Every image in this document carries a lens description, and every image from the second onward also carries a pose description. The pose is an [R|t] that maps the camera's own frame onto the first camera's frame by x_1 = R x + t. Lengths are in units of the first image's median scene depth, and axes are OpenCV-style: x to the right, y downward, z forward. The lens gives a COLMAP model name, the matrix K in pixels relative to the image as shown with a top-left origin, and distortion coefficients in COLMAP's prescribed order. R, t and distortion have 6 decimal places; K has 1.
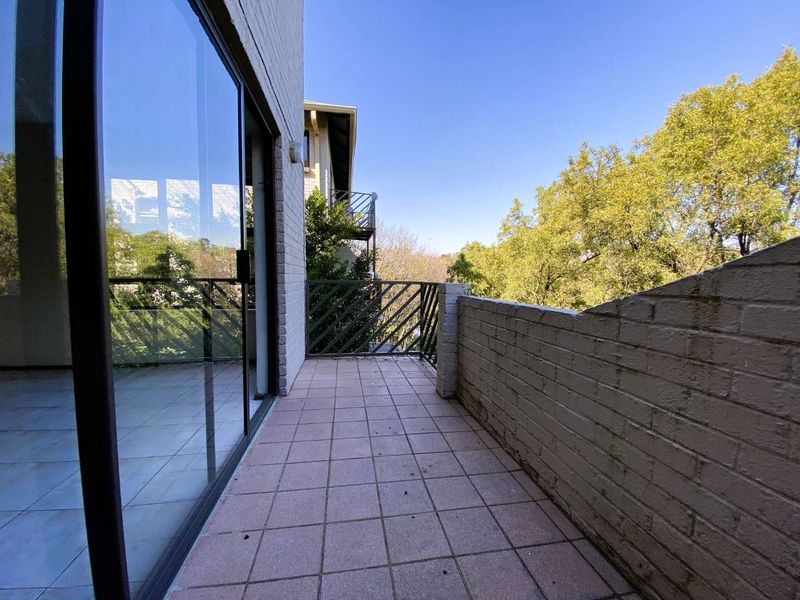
lens RADIAL K [[322.8, 0, 398.9], [0, 322.8, 295.8], [0, 0, 1]] dist [0.004434, -0.009796]
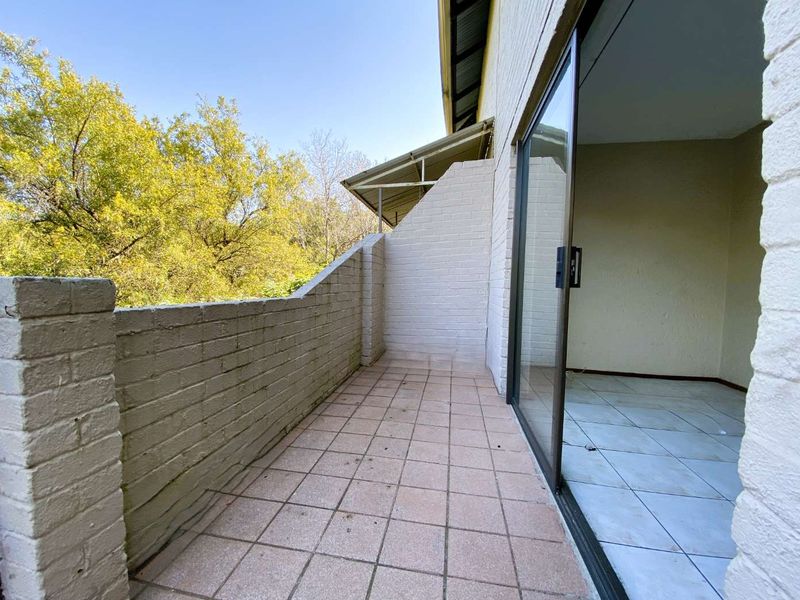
lens RADIAL K [[322.8, 0, 396.6], [0, 322.8, 300.4], [0, 0, 1]] dist [0.004434, -0.009796]
pose [[-0.943733, -0.044756, 0.327666, -0.402147], [-0.013101, 0.995082, 0.098183, -0.082643], [-0.330448, 0.088366, -0.939678, 2.119502]]
